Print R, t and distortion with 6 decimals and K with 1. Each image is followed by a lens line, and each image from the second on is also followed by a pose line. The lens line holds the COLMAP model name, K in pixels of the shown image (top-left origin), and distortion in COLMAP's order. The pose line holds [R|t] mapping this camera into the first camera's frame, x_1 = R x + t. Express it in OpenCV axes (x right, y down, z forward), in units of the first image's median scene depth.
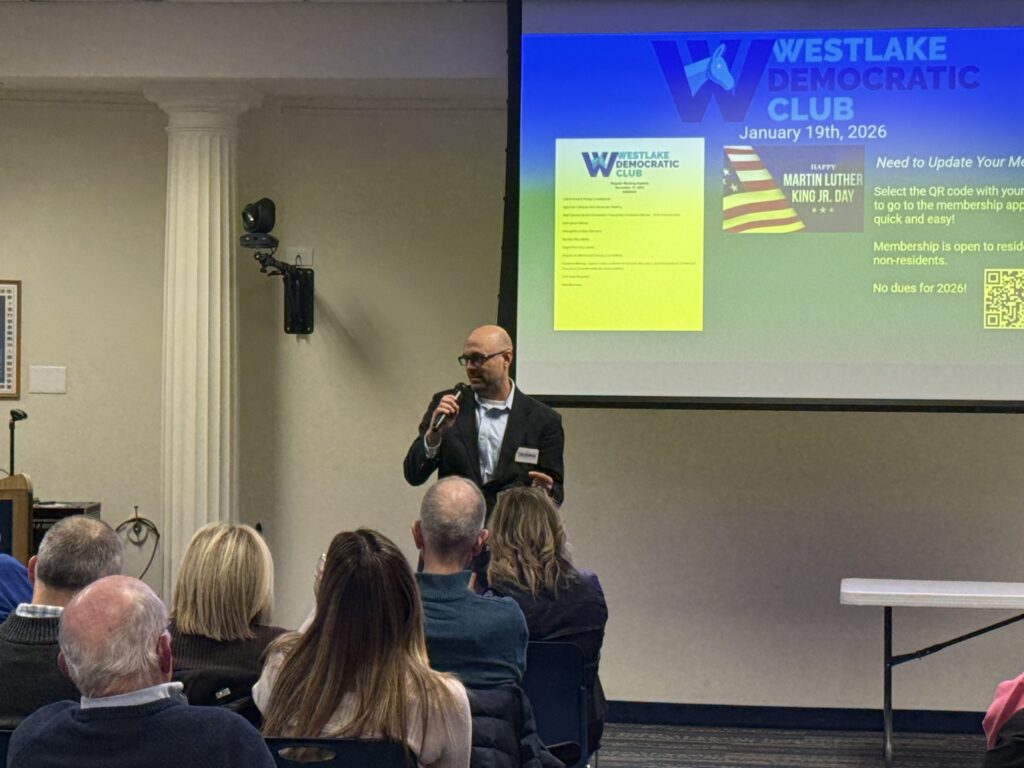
lens RADIAL K [[2639.8, 0, 518.9], [0, 2639.8, 386.4], [0, 0, 1]] dist [0.167212, 0.000000]
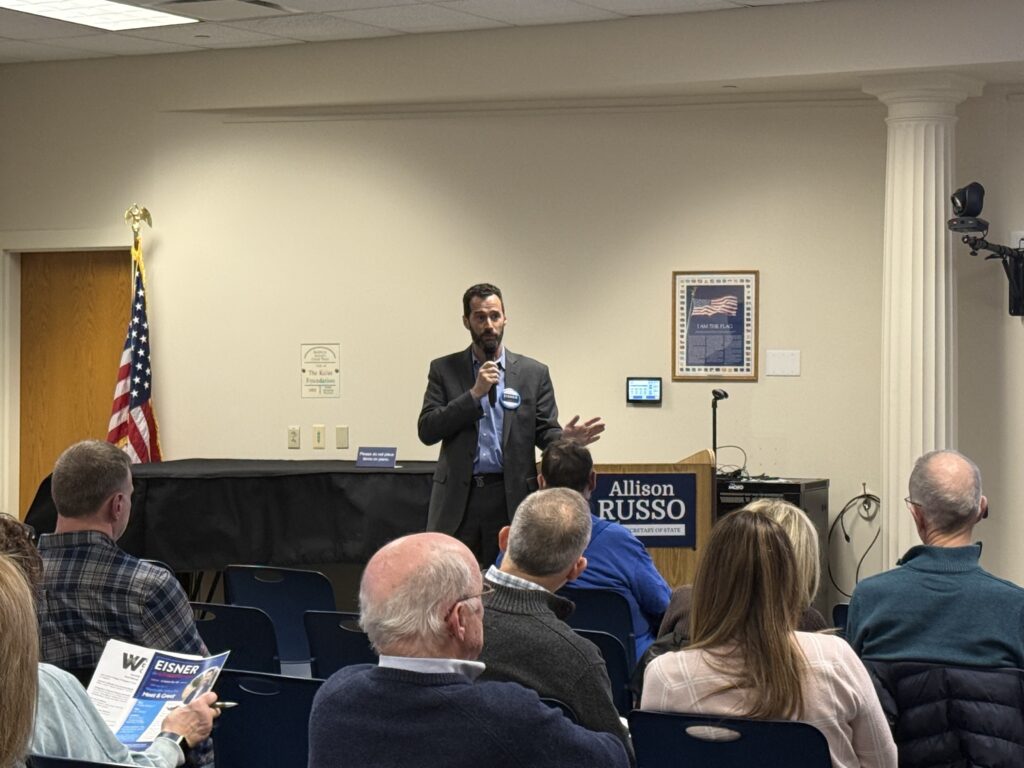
lens RADIAL K [[2374.3, 0, 515.2], [0, 2374.3, 392.0], [0, 0, 1]] dist [0.157243, 0.000000]
pose [[0.926992, -0.003064, -0.375068, 0.081265], [0.004912, 0.999980, 0.003970, 0.004839], [0.375049, -0.005523, 0.926989, 0.074014]]
